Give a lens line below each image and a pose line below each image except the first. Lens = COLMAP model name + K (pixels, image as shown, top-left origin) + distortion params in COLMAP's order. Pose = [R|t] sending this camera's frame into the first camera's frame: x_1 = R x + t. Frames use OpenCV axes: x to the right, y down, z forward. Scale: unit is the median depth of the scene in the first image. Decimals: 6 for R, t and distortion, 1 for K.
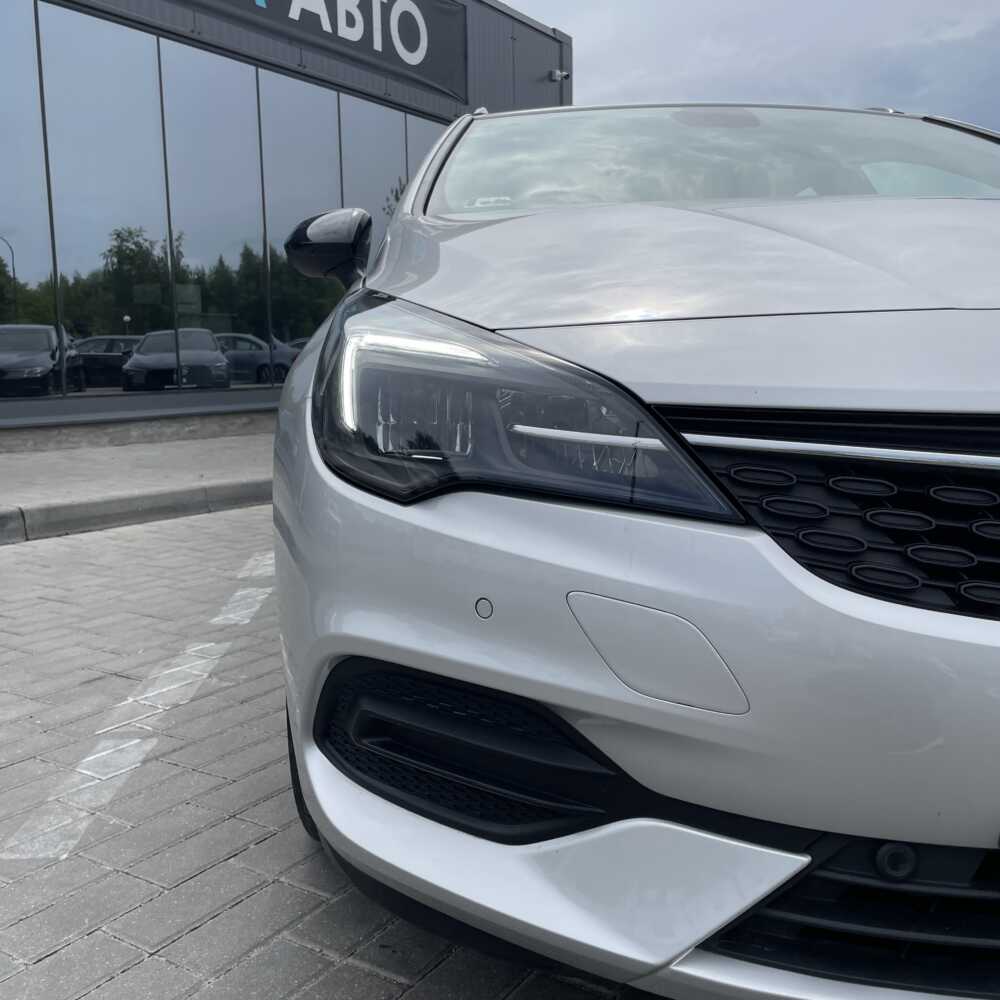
lens RADIAL K [[1004.2, 0, 490.7], [0, 1004.2, 497.2], [0, 0, 1]] dist [0.110866, -0.179634]
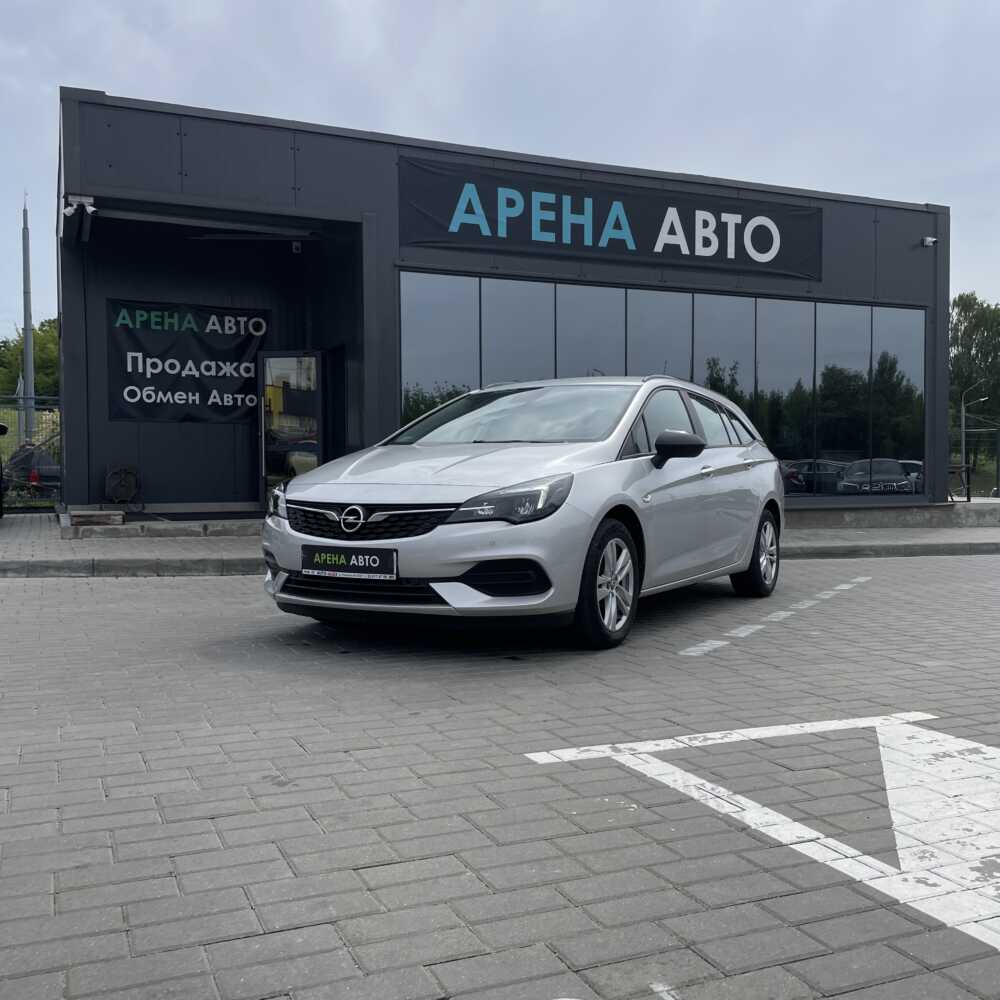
lens RADIAL K [[1004.2, 0, 490.7], [0, 1004.2, 497.2], [0, 0, 1]] dist [0.110866, -0.179634]
pose [[0.837023, 0.020970, -0.546765, 0.387704], [-0.081365, 0.992926, -0.086477, 0.027092], [0.541084, 0.116871, 0.832808, -0.287662]]
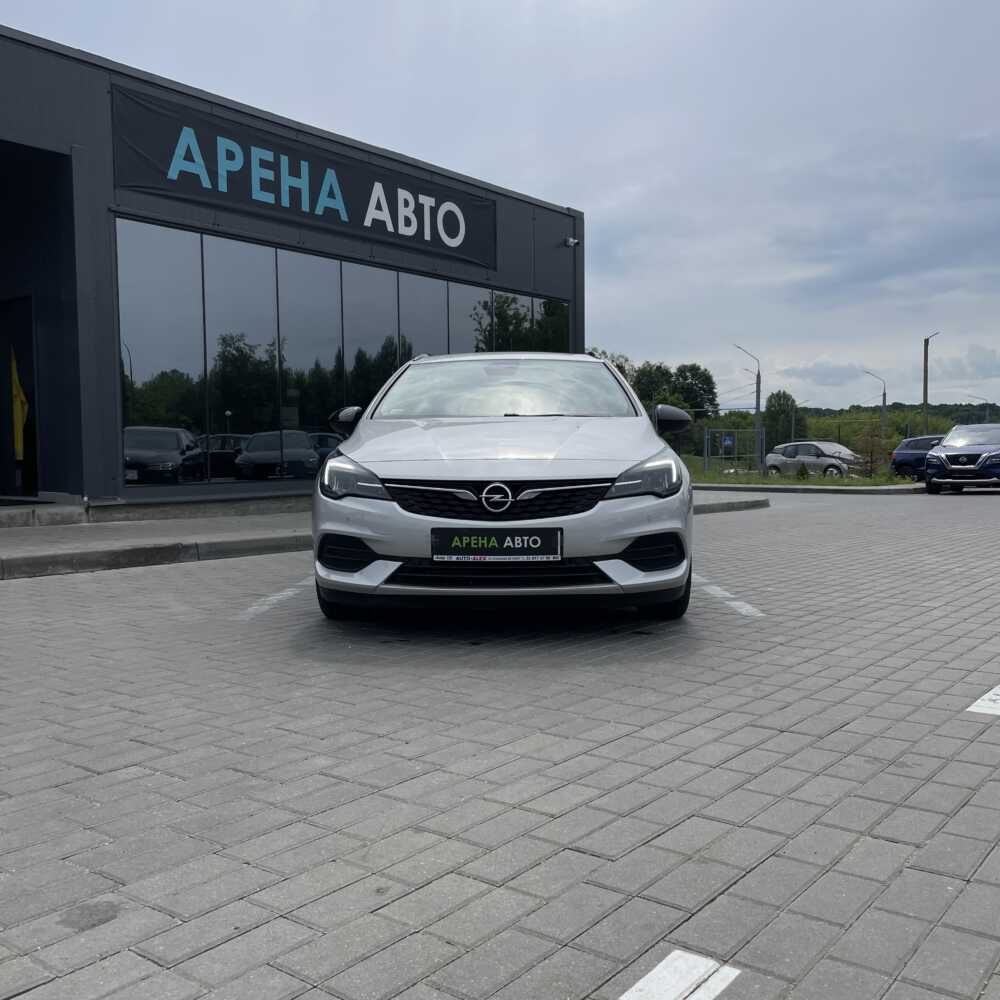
lens RADIAL K [[1004.2, 0, 490.7], [0, 1004.2, 497.2], [0, 0, 1]] dist [0.110866, -0.179634]
pose [[0.996134, 0.005525, -0.087668, 0.104591], [-0.013405, 0.995891, -0.089564, 0.040596], [0.086813, 0.090393, 0.992115, -0.359180]]
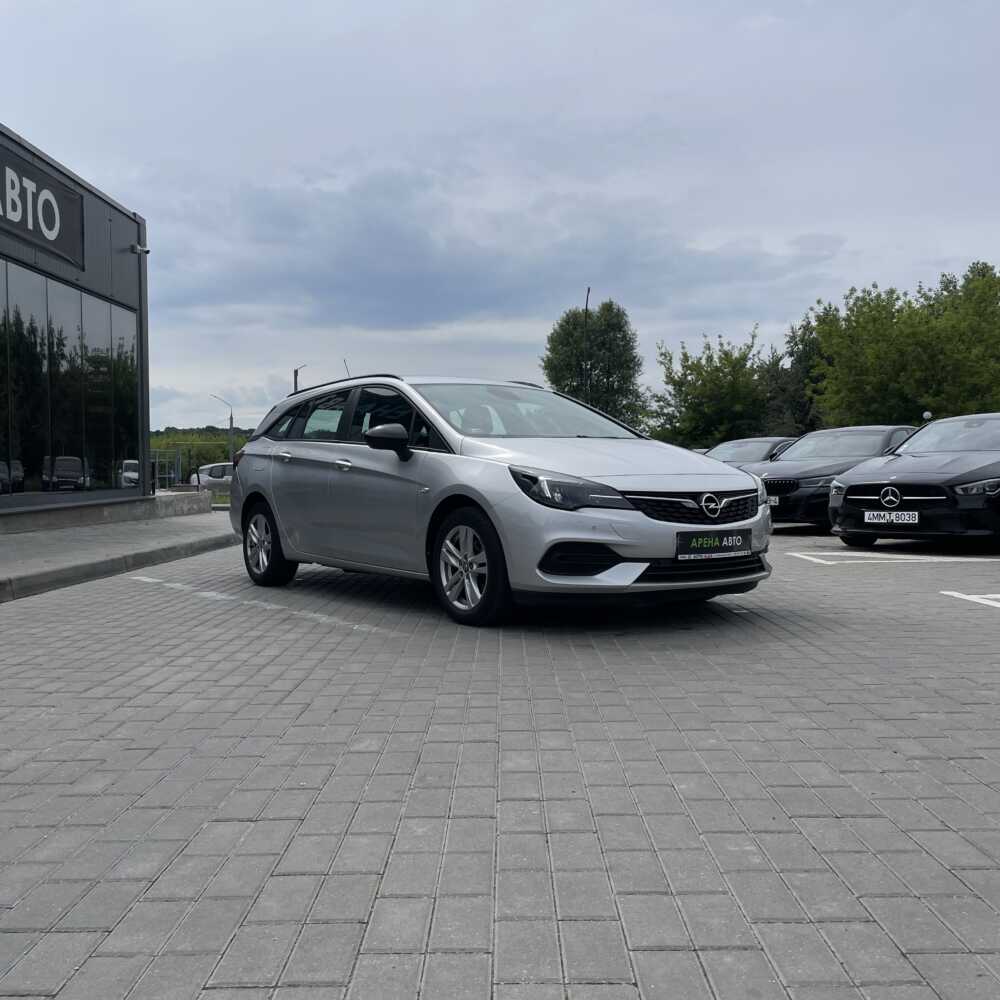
lens RADIAL K [[1004.2, 0, 490.7], [0, 1004.2, 497.2], [0, 0, 1]] dist [0.110866, -0.179634]
pose [[0.843514, -0.009692, 0.537020, -0.320460], [0.069446, 0.993412, -0.091153, 0.037788], [-0.532599, 0.114183, 0.838630, -0.310861]]
